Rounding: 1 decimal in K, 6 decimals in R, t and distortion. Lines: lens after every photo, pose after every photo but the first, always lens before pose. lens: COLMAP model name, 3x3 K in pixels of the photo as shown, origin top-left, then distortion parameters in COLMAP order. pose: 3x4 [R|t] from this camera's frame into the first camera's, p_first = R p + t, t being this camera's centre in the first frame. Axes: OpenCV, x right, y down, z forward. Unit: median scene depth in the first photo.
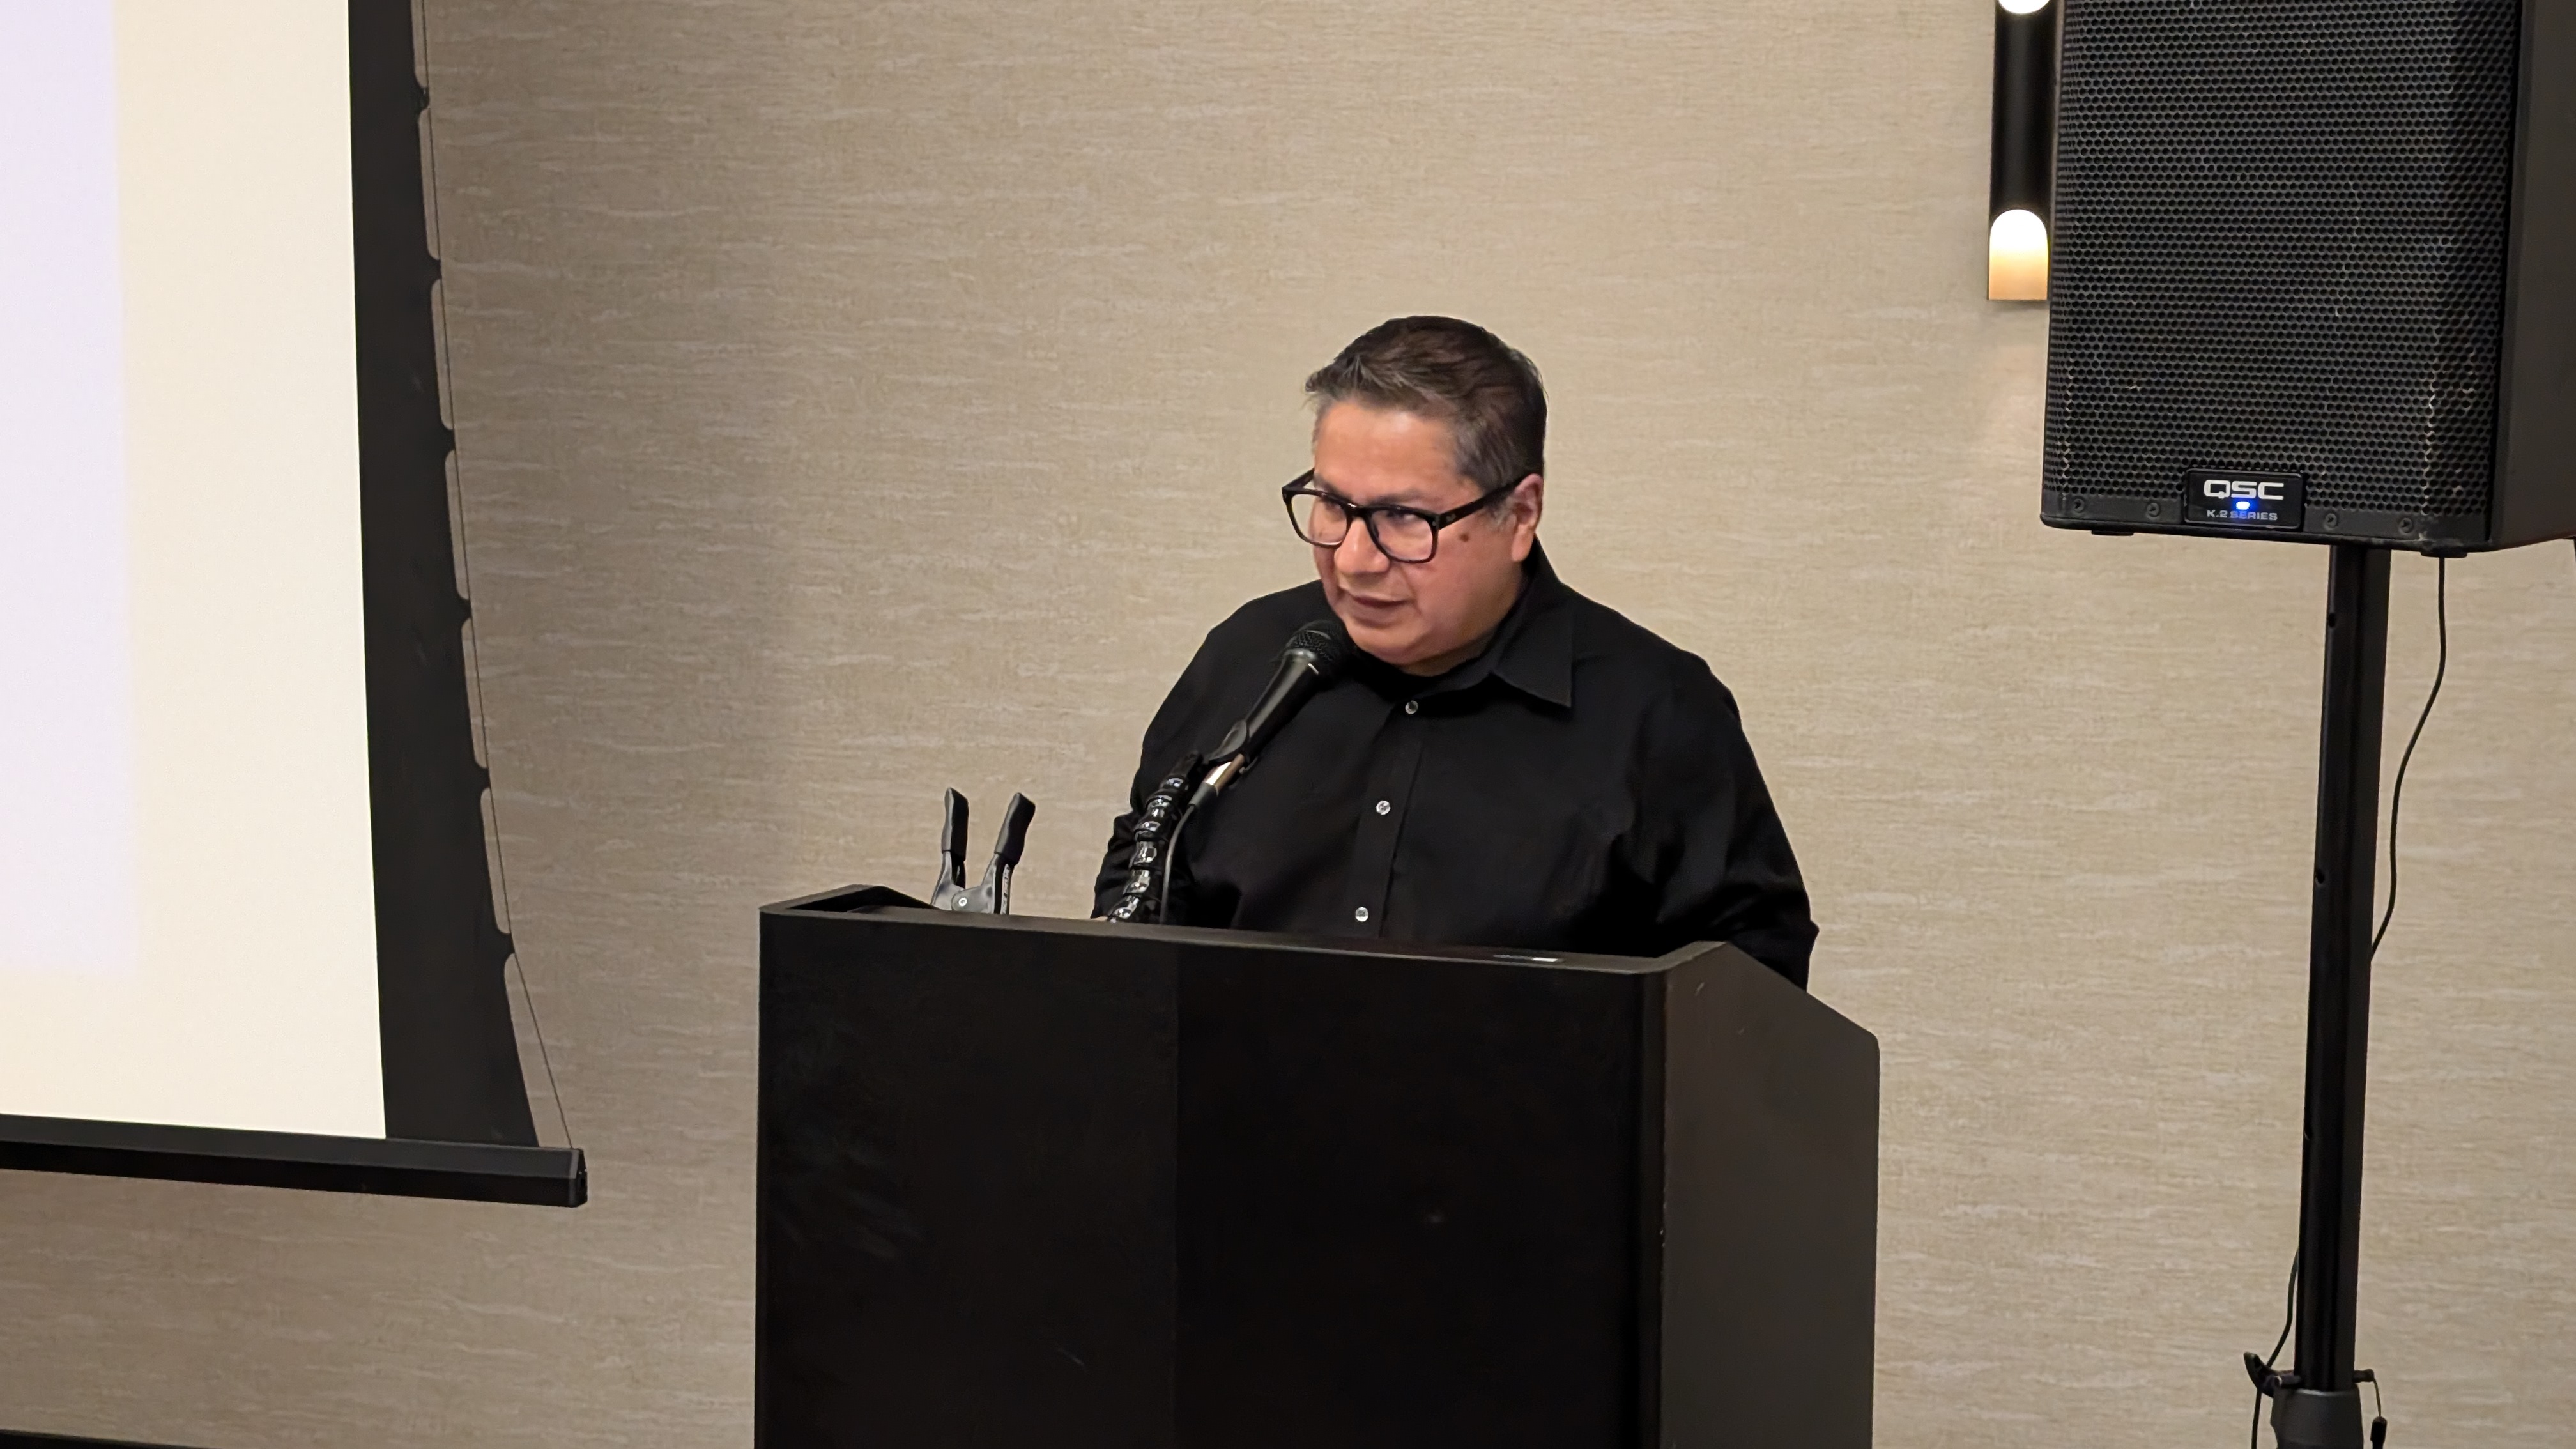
lens RADIAL K [[3642.0, 0, 1285.9], [0, 3642.0, 744.9], [0, 0, 1]] dist [0.055169, 0.000000]
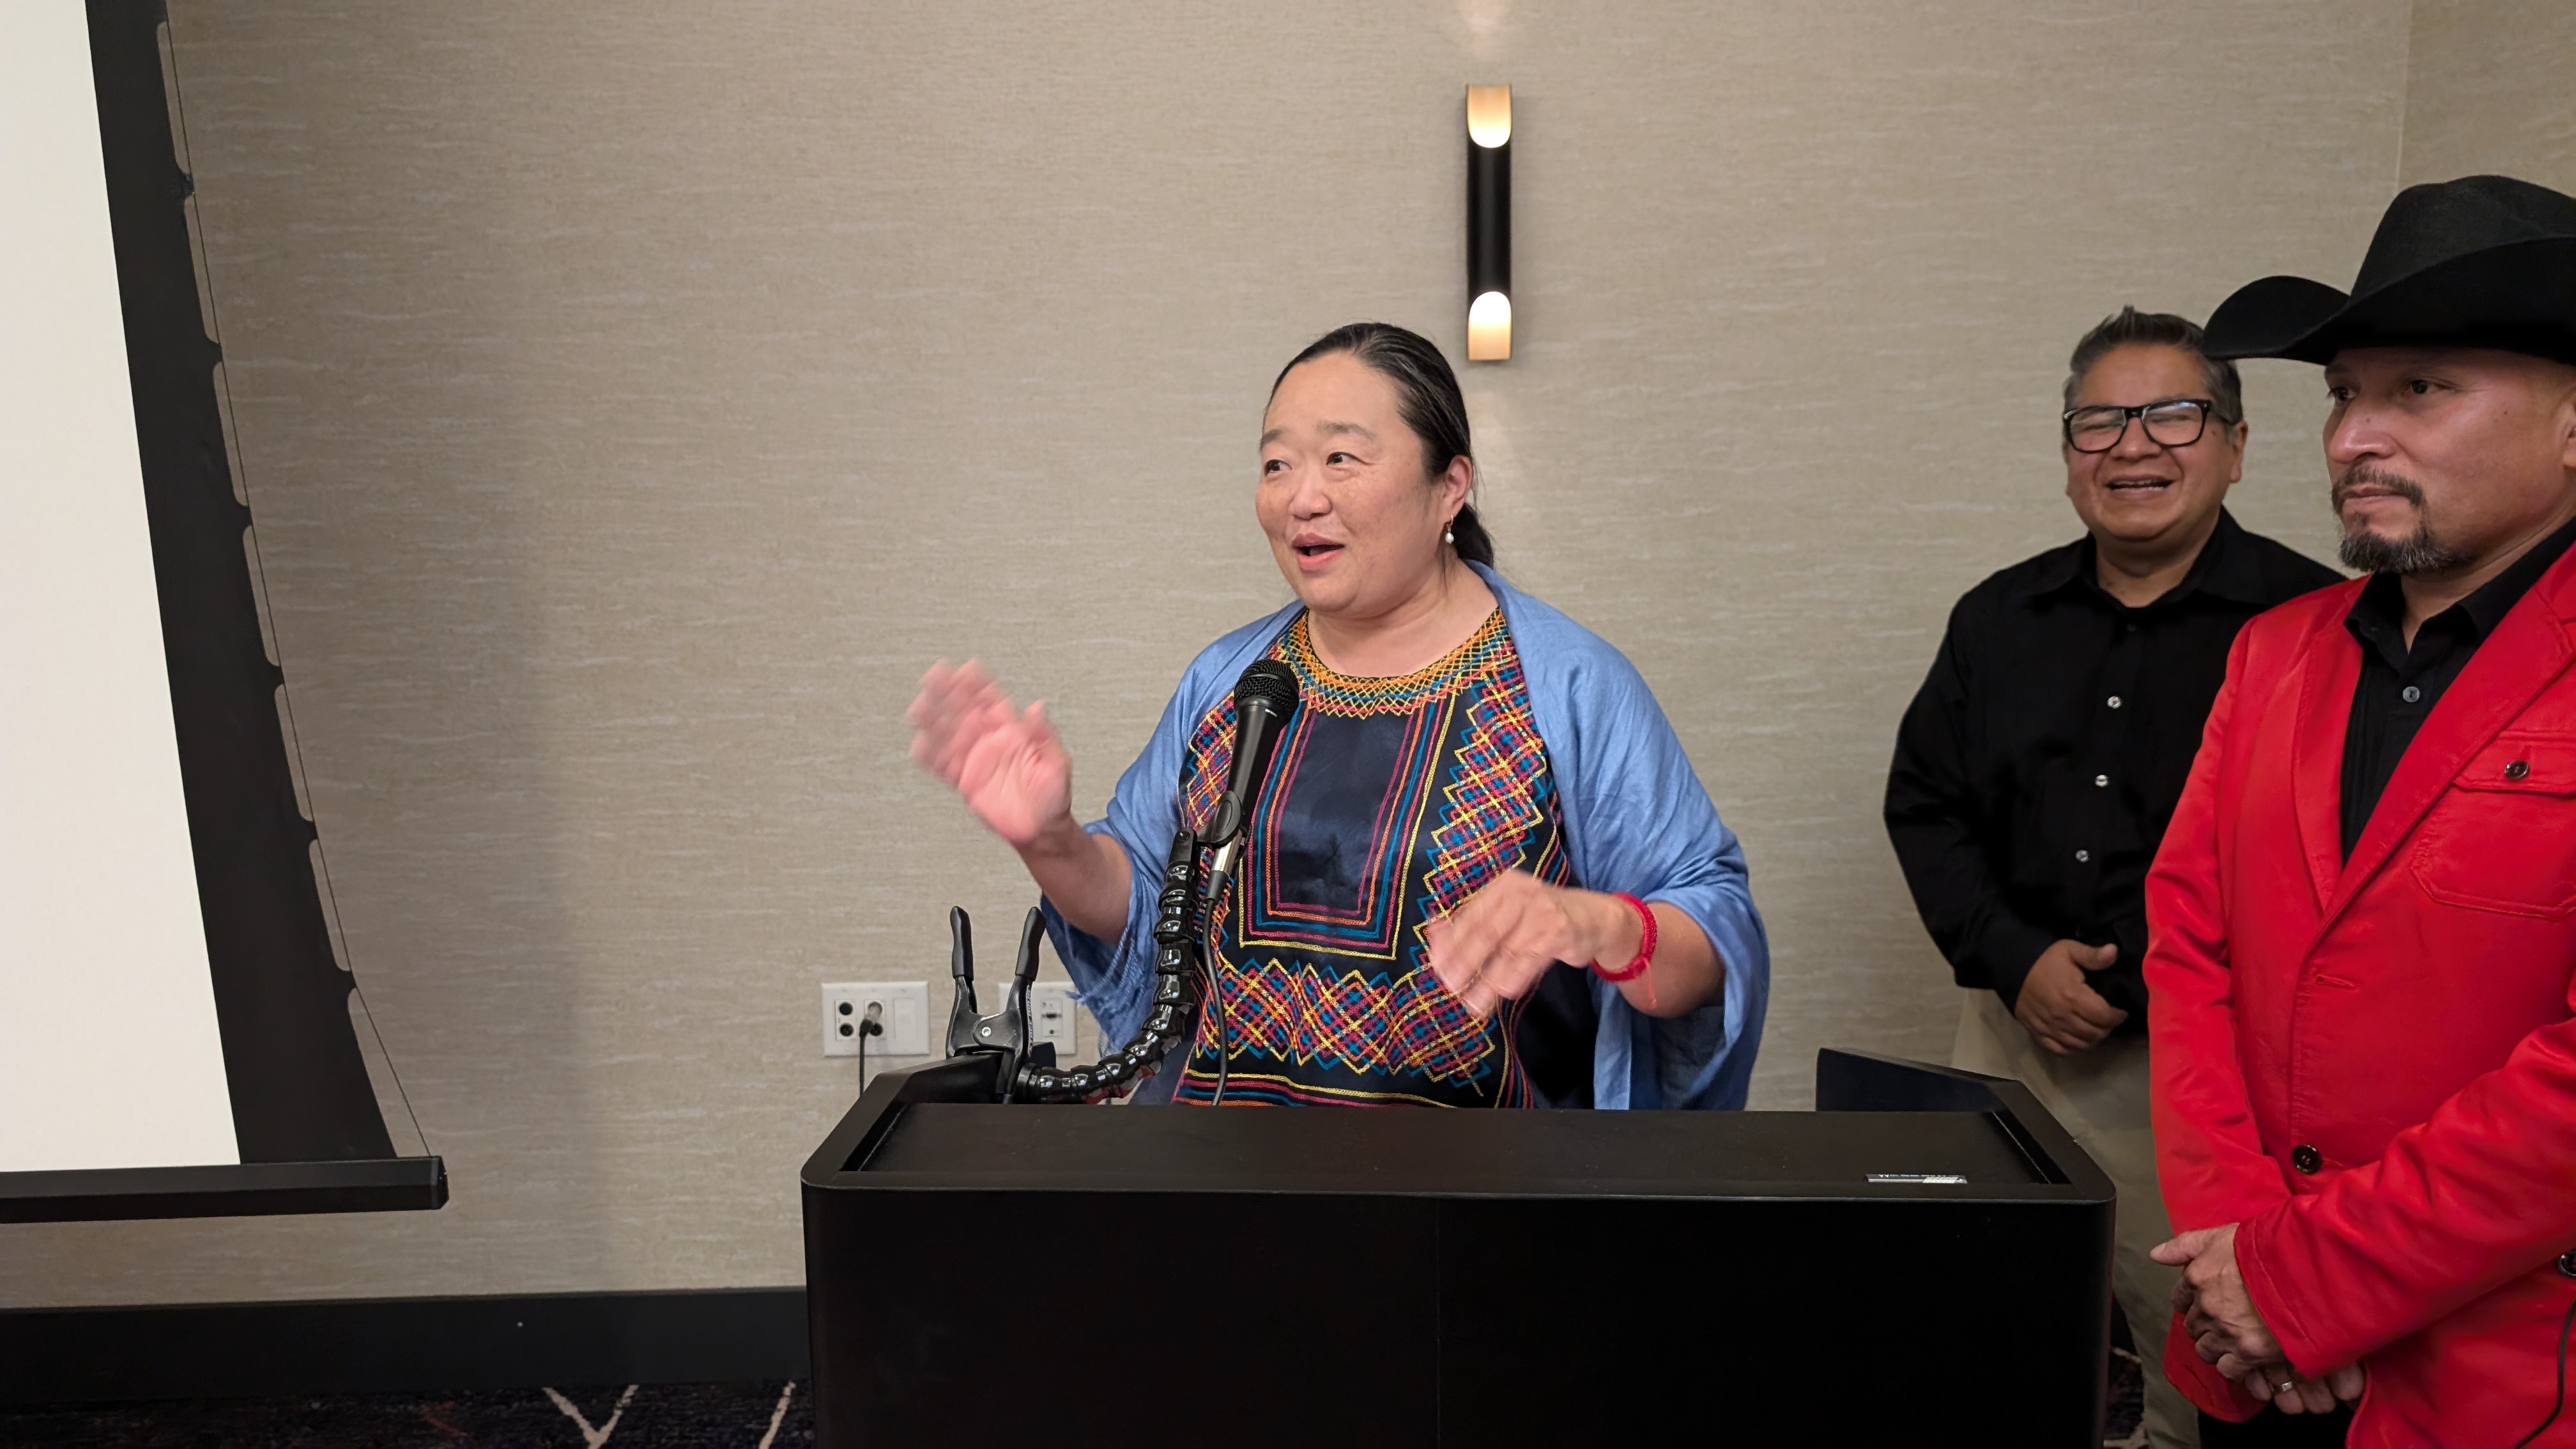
lens RADIAL K [[1858.6, 0, 1298.6], [0, 1858.6, 716.6], [0, 0, 1]] dist [-0.013927, 0.016969]
pose [[0.955058, -0.074929, 0.286792, -0.074738], [0.059626, 0.996310, 0.061737, -0.030594], [-0.290360, -0.041862, 0.956001, 0.308831]]
